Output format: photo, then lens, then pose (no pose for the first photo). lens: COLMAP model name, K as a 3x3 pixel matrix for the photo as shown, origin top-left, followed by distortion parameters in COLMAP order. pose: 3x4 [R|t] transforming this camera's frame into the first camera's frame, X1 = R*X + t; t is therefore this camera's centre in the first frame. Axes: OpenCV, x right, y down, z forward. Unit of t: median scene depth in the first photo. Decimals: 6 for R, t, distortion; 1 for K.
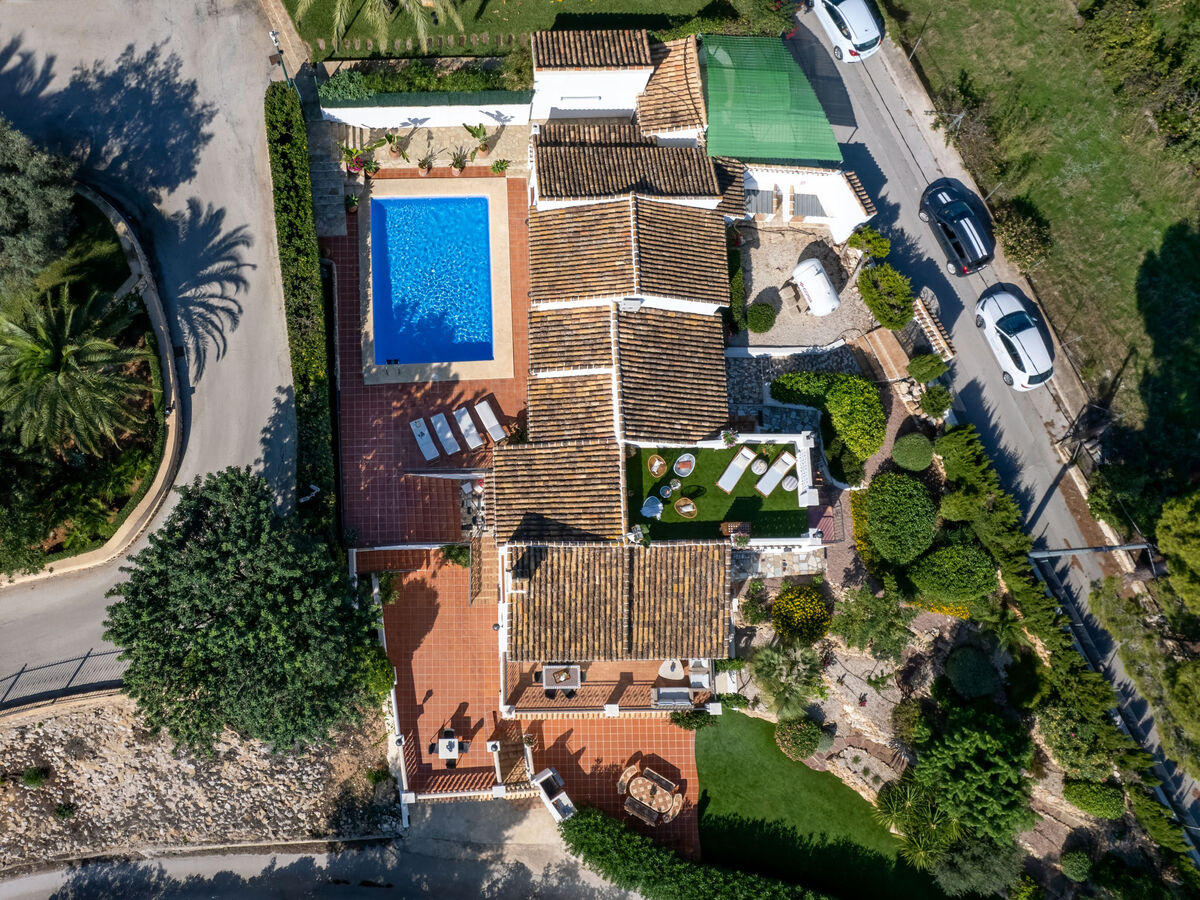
lens RADIAL K [[1171.0, 0, 586.8], [0, 1171.0, 452.0], [0, 0, 1]] dist [-0.113575, 0.000000]
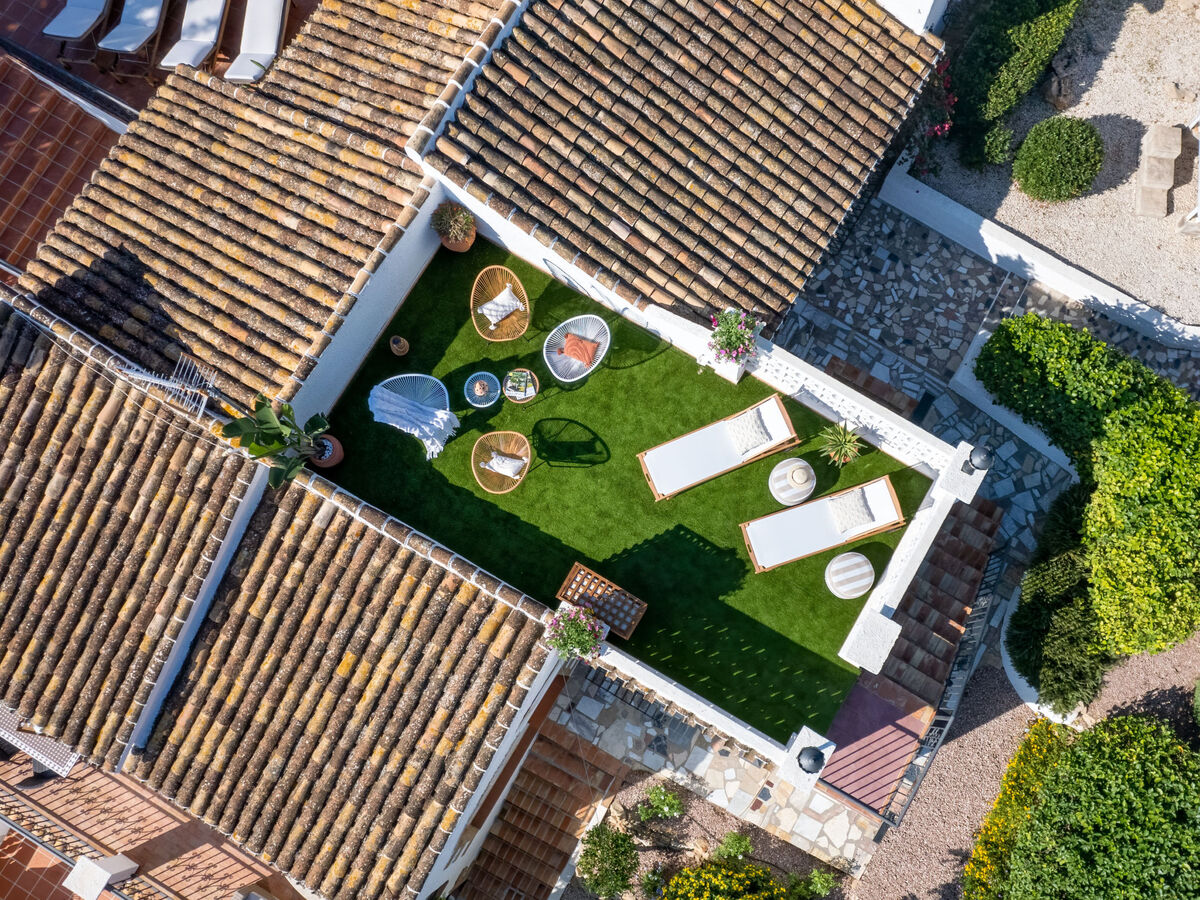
lens RADIAL K [[1412.9, 0, 603.7], [0, 1412.9, 454.4], [0, 0, 1]] dist [-0.004633, 0.000000]
pose [[0.846624, 0.498372, -0.186691, 0.175326], [-0.502629, 0.864072, 0.027274, 0.022249], [0.174907, 0.070746, 0.982040, 0.626969]]
